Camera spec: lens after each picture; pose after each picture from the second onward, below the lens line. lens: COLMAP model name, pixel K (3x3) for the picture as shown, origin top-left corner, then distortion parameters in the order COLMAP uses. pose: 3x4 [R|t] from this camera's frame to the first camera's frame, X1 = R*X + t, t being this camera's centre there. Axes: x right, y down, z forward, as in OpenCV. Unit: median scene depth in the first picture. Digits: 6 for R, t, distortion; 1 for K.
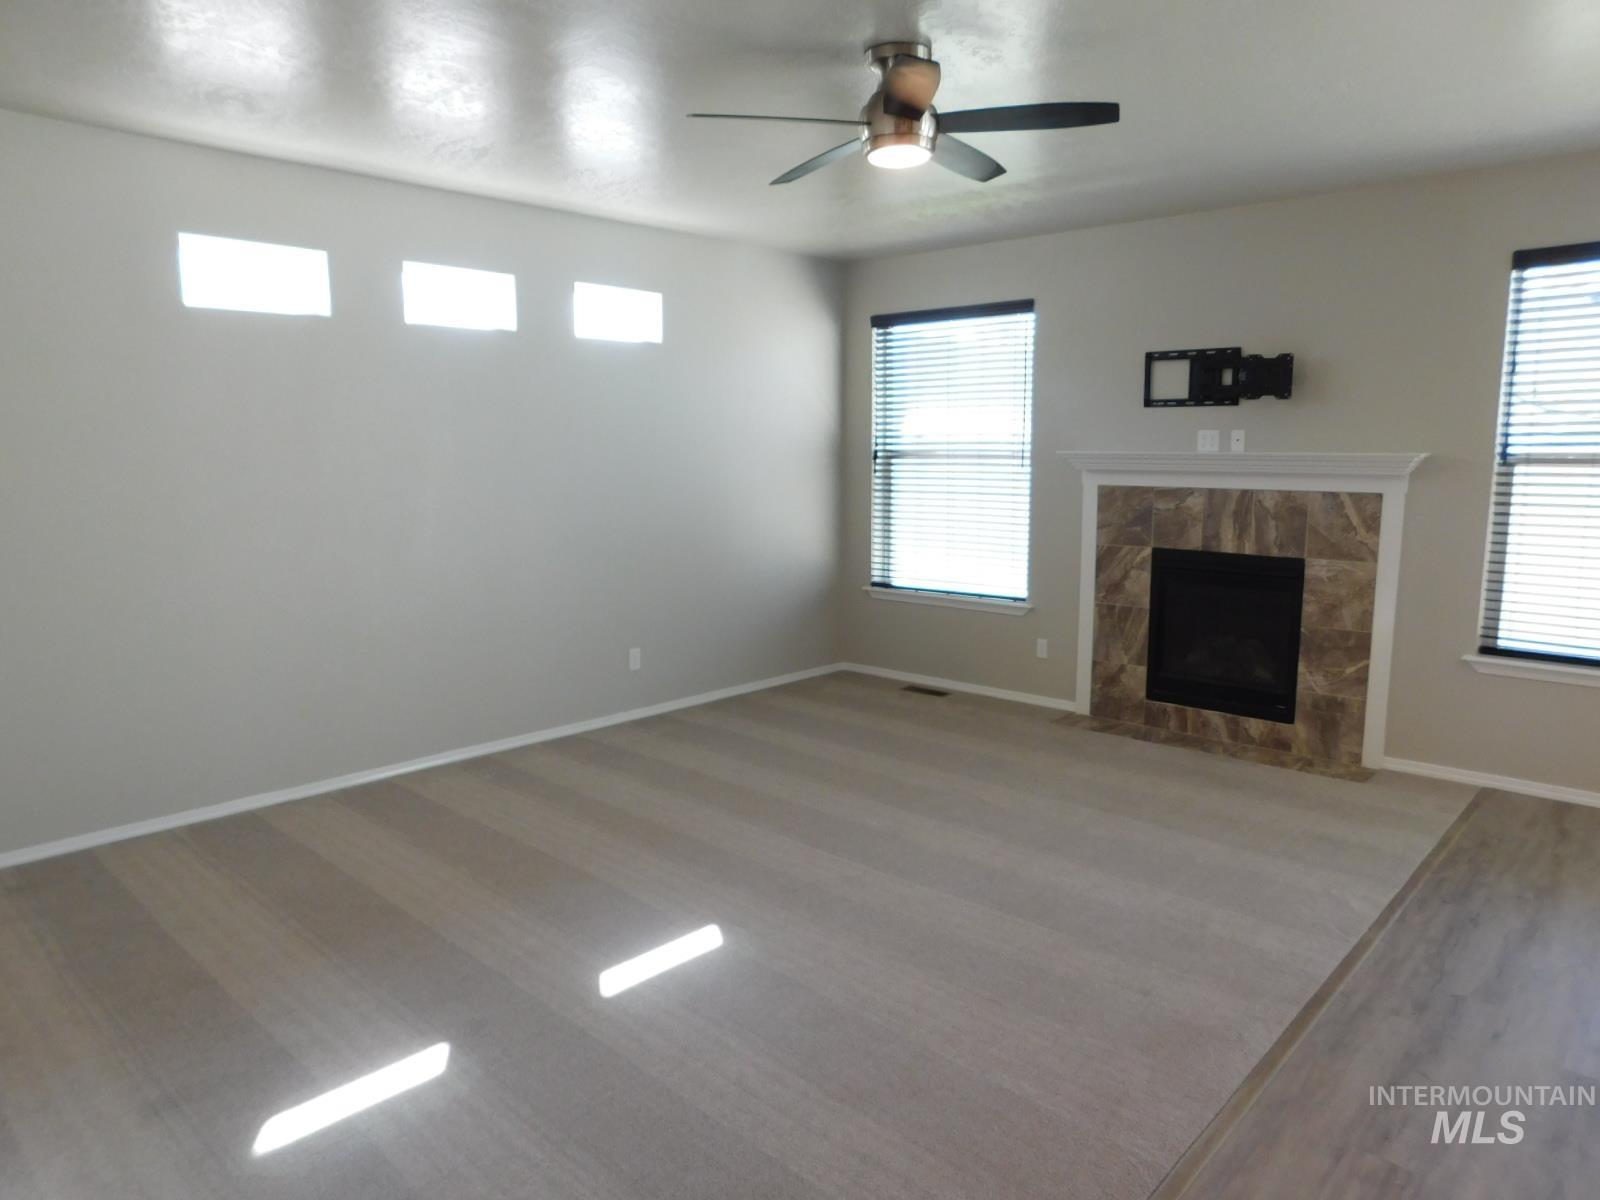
lens RADIAL K [[1066.9, 0, 800.0], [0, 1066.9, 600.0], [0, 0, 1]] dist [0.001851, -0.000235]
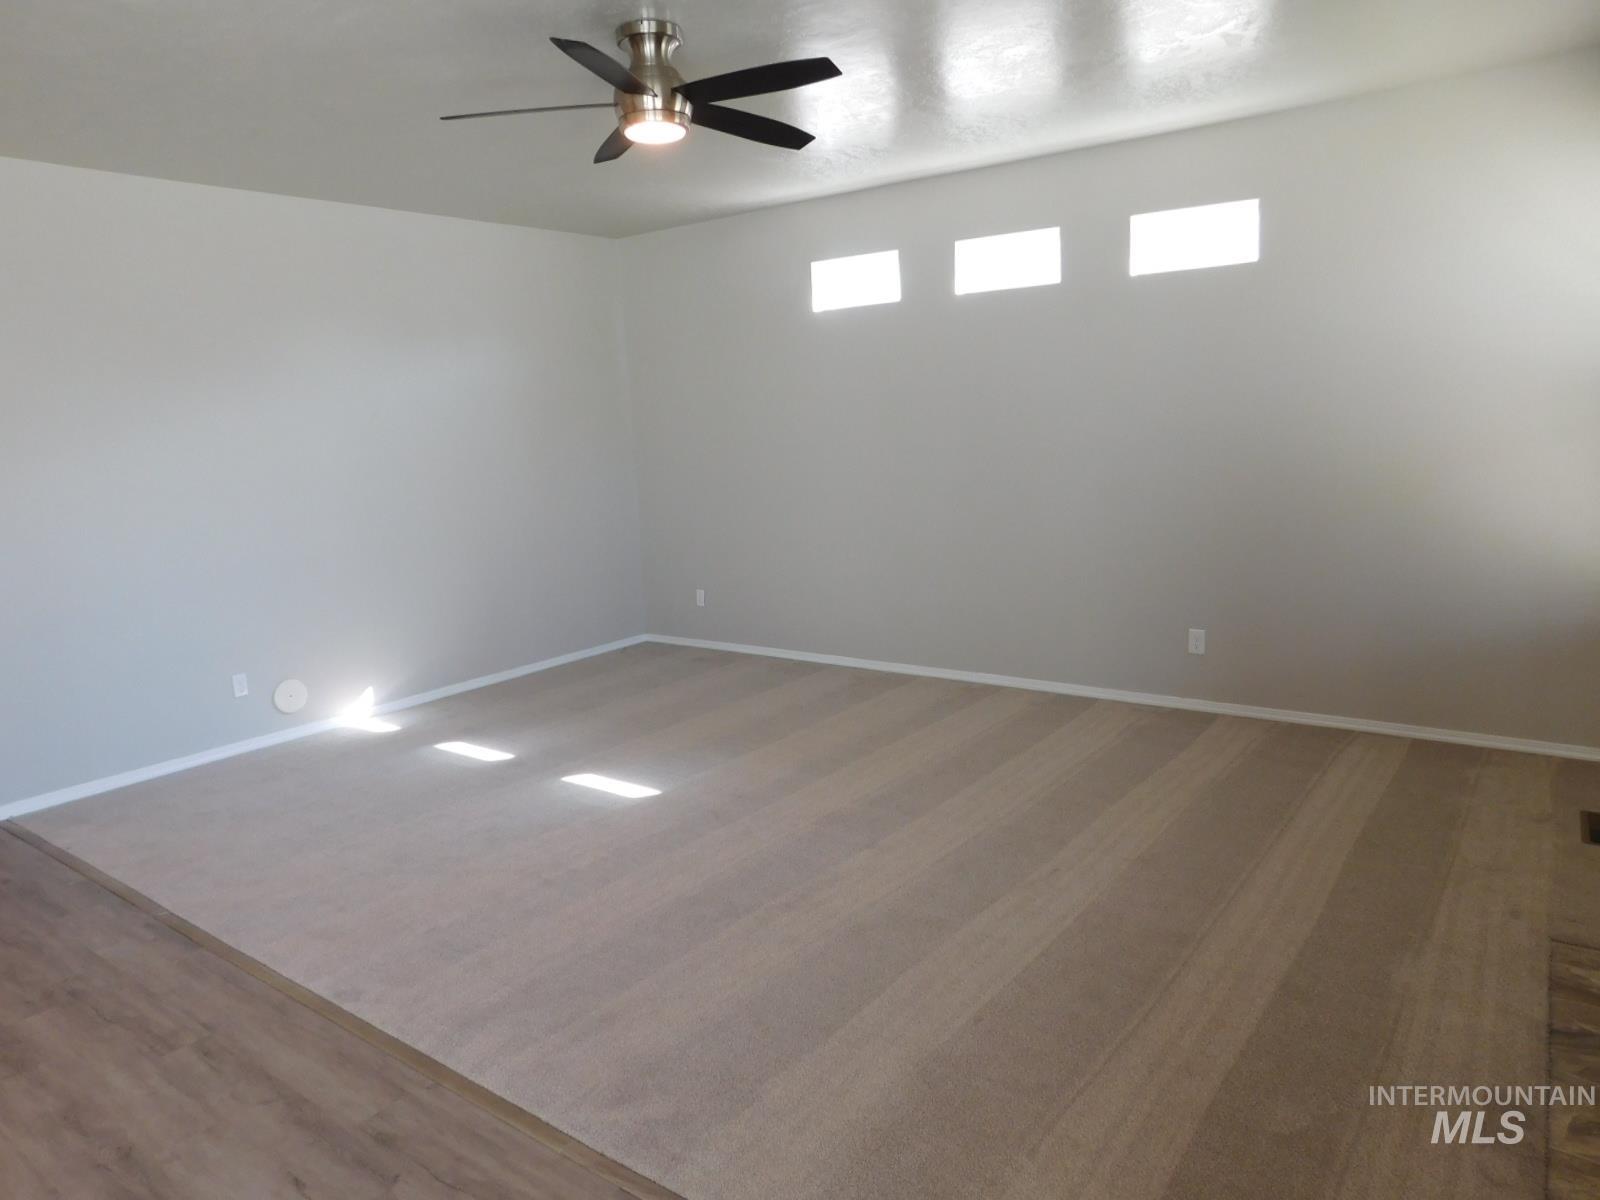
lens RADIAL K [[1054.7, 0, 789.9], [0, 1054.7, 601.7], [0, 0, 1]] dist [-0.088060, 0.057517]
pose [[0.093277, 0.172218, -0.980633, 0.837997], [-0.101209, 0.981465, 0.162738, -0.104316], [0.990483, 0.084069, 0.108978, 0.771719]]
